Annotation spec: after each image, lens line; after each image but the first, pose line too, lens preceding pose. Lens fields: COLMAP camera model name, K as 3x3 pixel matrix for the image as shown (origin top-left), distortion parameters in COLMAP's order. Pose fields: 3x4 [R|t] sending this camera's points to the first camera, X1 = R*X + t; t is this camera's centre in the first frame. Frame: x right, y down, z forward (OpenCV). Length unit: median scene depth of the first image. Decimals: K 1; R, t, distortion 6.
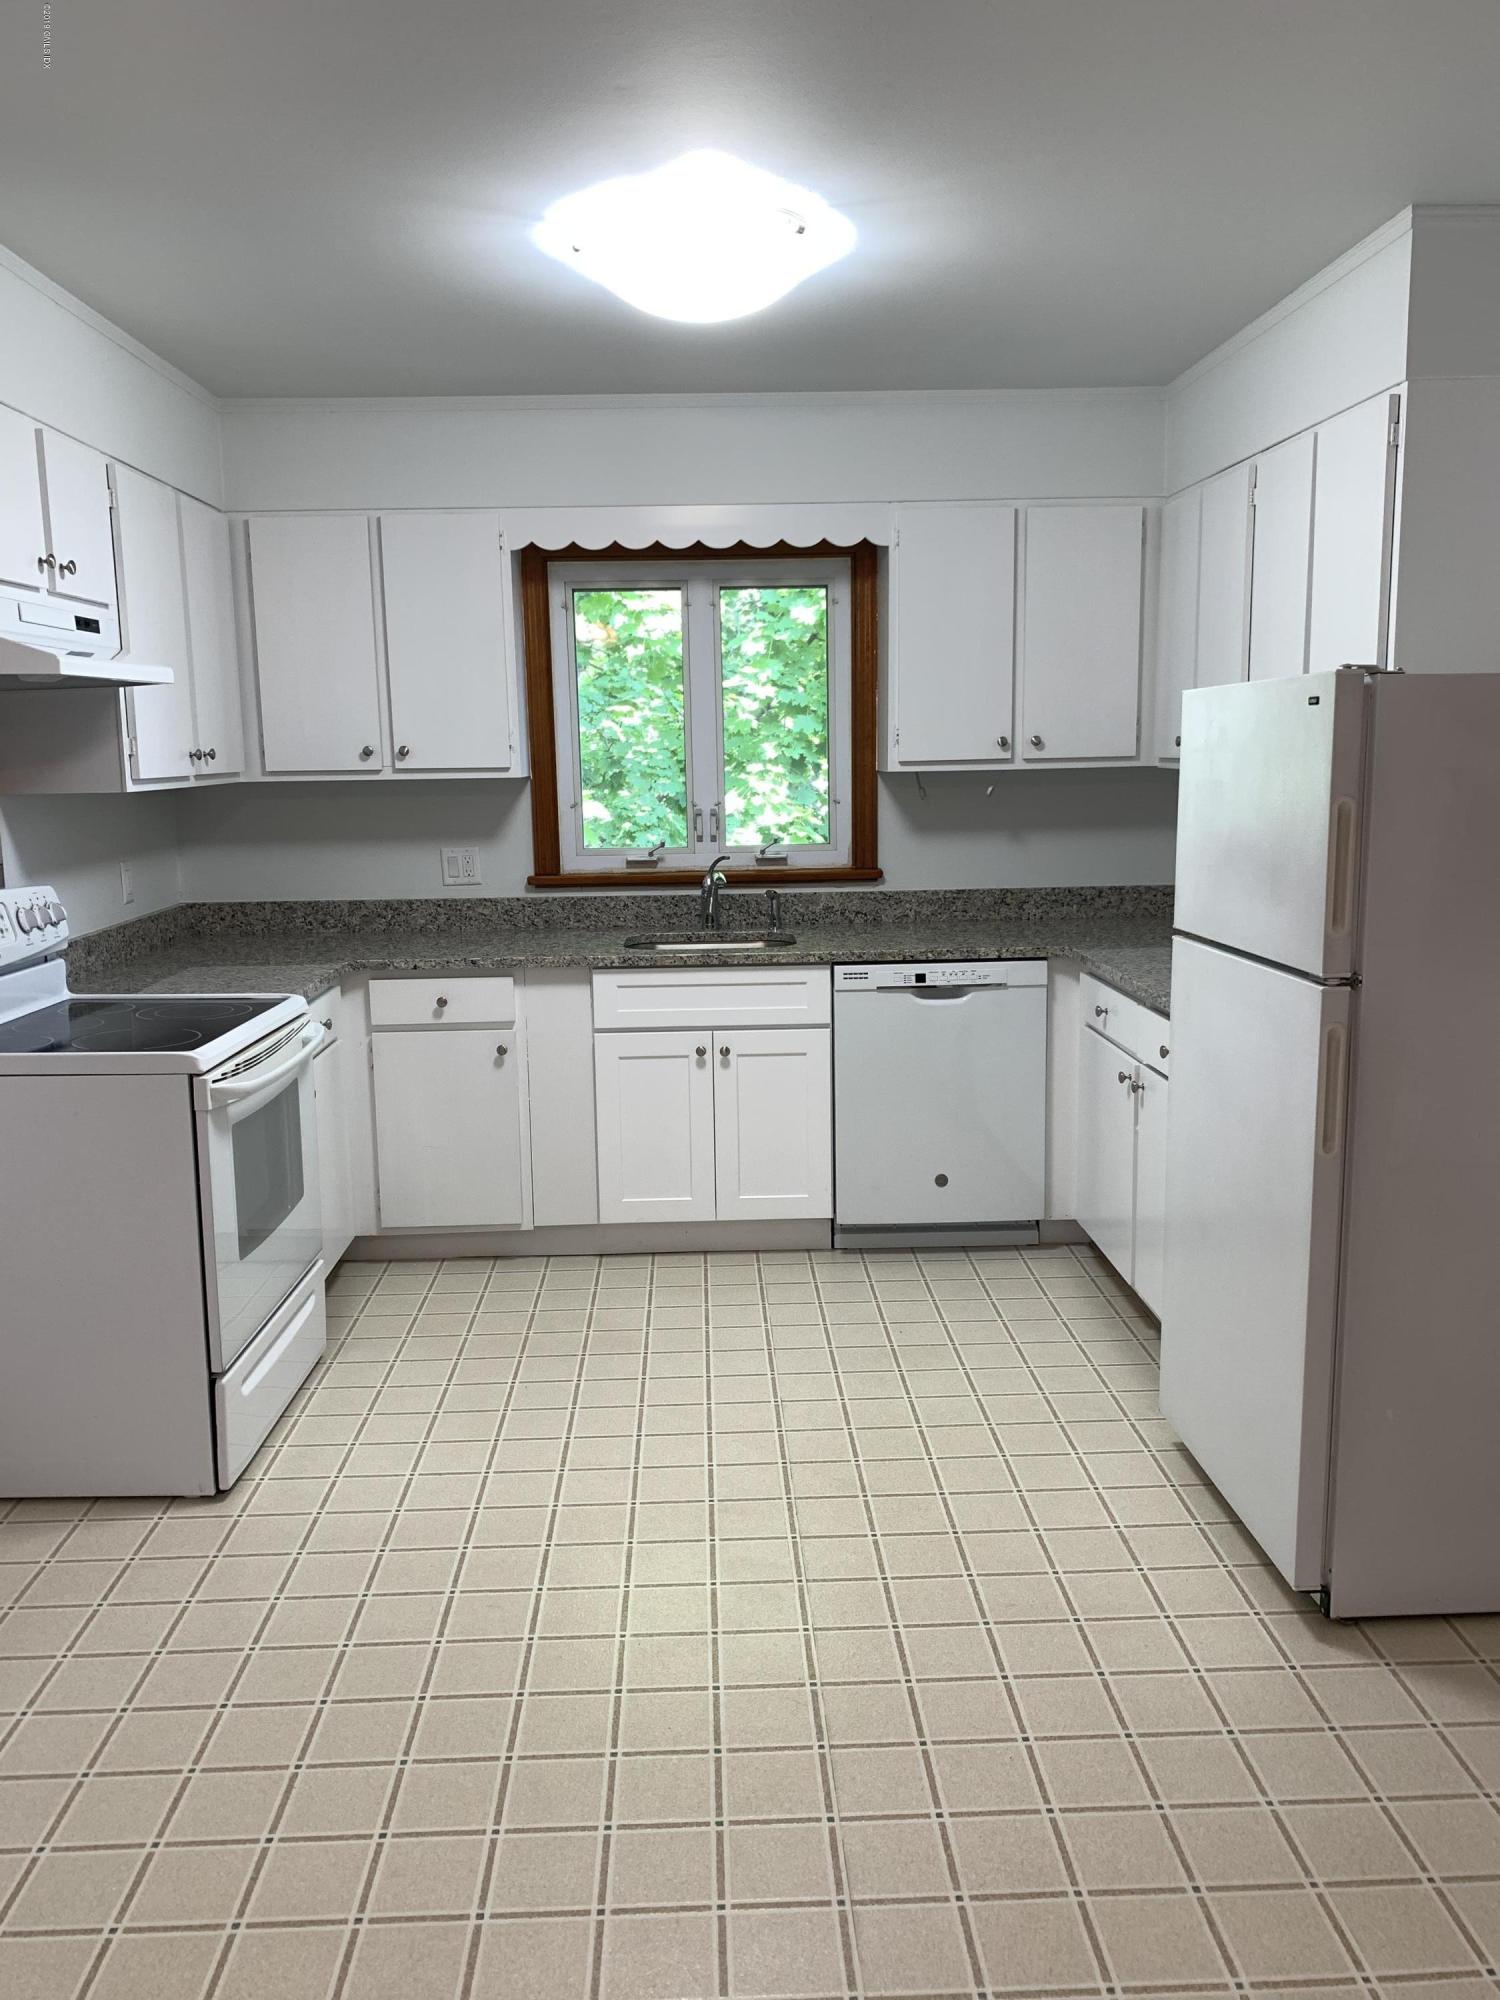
lens RADIAL K [[1521.2, 0, 745.7], [0, 1521.2, 985.9], [0, 0, 1]] dist [0.069412, -0.094470]
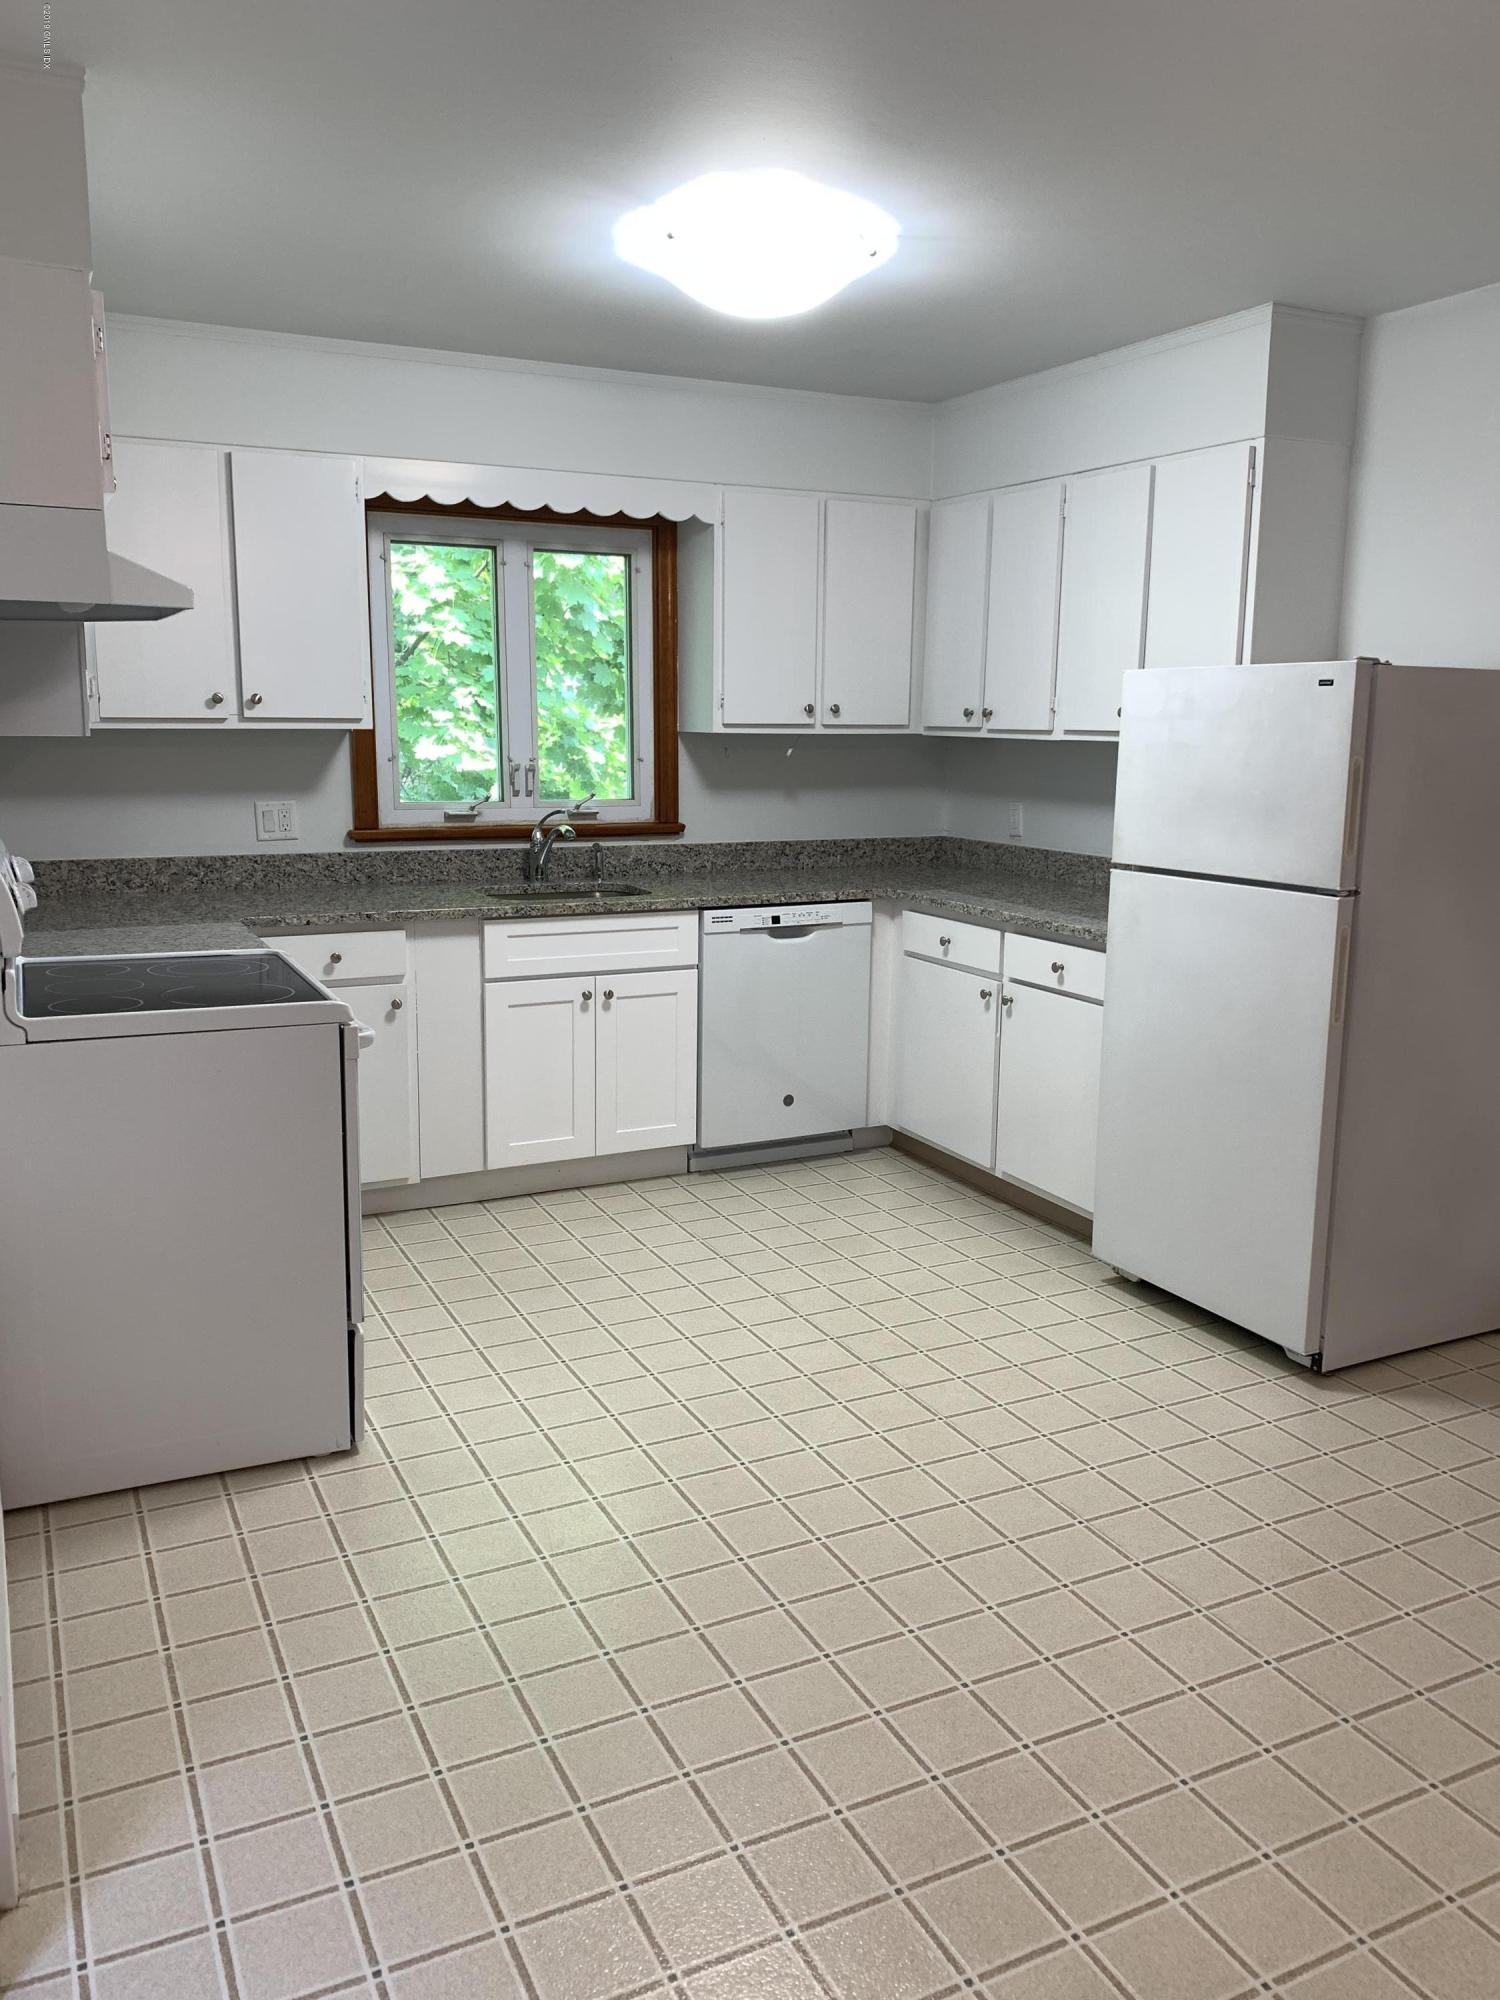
lens RADIAL K [[1521.2, 0, 750.7], [0, 1521.2, 986.4], [0, 0, 1]] dist [0.069412, -0.094470]
pose [[0.909527, -0.047256, 0.412949, -0.358593], [0.038466, 0.998822, 0.029578, 0.009836], [-0.413860, -0.011018, 0.910274, -0.004403]]
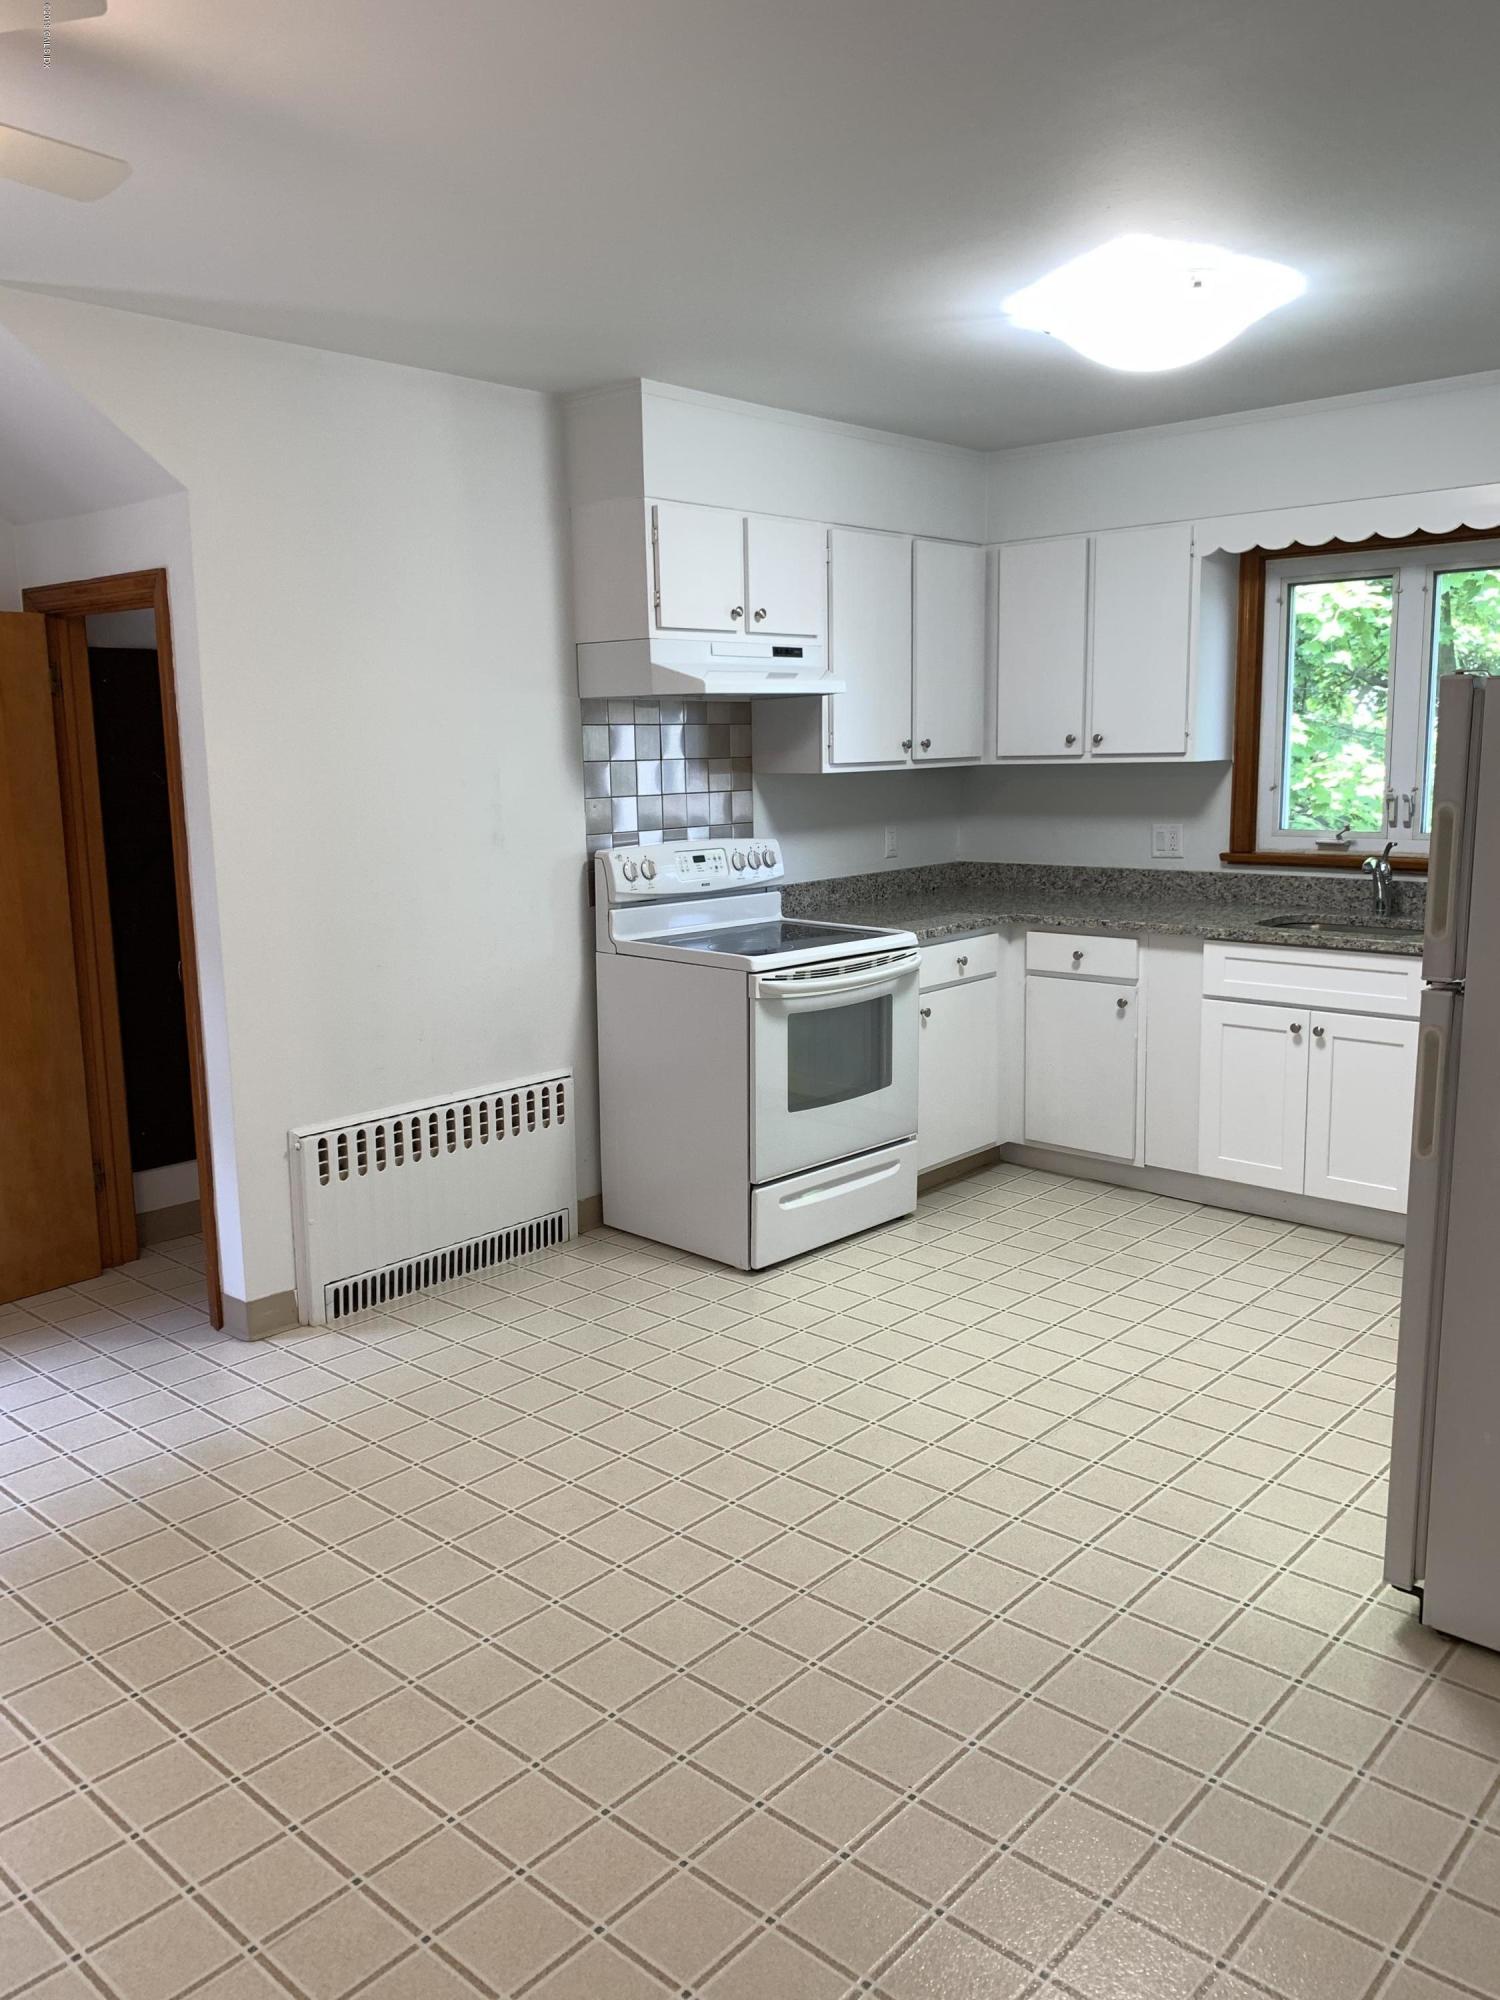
lens RADIAL K [[1521.2, 0, 738.6], [0, 1521.2, 984.6], [0, 0, 1]] dist [0.069412, -0.094470]
pose [[0.718307, 0.113301, -0.686439, 0.411266], [-0.102570, 0.993115, 0.056589, -0.006499], [0.688124, 0.029759, 0.724982, -0.022250]]
